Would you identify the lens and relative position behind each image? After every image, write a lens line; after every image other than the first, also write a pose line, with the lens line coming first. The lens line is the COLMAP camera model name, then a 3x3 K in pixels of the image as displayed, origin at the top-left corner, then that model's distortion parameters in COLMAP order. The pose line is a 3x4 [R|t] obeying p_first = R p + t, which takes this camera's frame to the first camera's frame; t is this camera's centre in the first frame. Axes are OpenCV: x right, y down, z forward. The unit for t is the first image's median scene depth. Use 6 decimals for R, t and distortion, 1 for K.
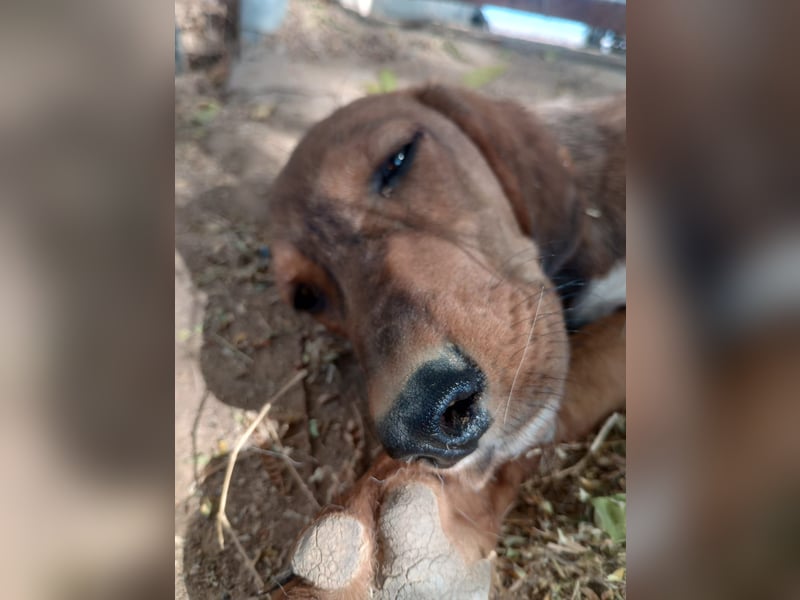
lens RADIAL K [[485.9, 0, 402.1], [0, 485.9, 300.8], [0, 0, 1]] dist [-0.025096, -0.006762]
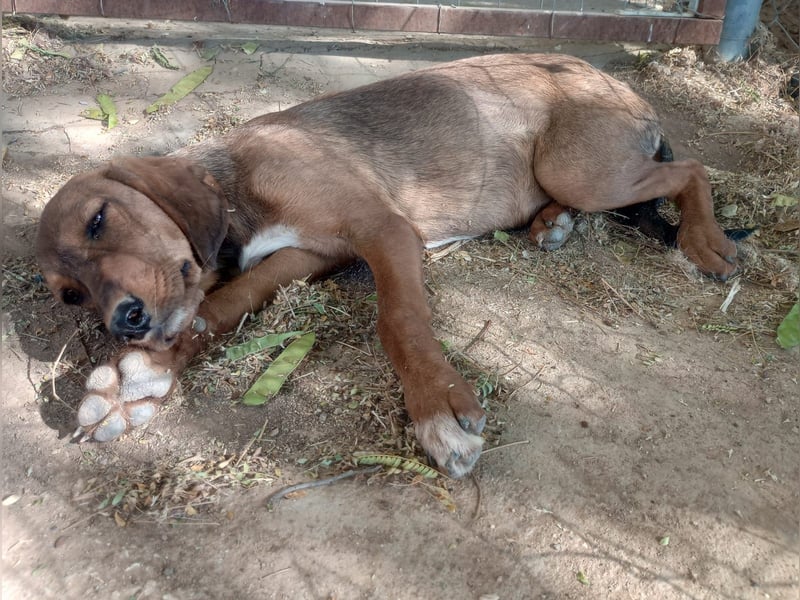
lens RADIAL K [[656.0, 0, 394.4], [0, 656.0, 285.6], [0, 0, 1]] dist [0.000306, -0.018334]
pose [[0.941077, -0.253090, 0.224320, 0.429822], [0.249597, 0.967337, 0.044283, 0.153765], [-0.228201, 0.014316, 0.973509, -1.789119]]
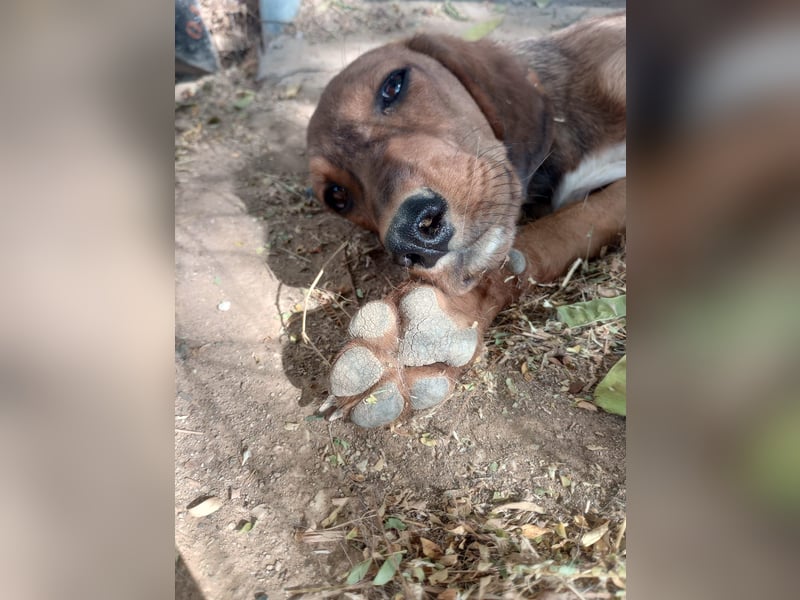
lens RADIAL K [[485.9, 0, 405.9], [0, 485.9, 299.6], [0, 0, 1]] dist [-0.025096, -0.006762]
pose [[0.989584, -0.113492, -0.088559, 0.070869], [0.117049, 0.992472, 0.036051, 0.237078], [0.083801, -0.046042, 0.995418, -0.375375]]
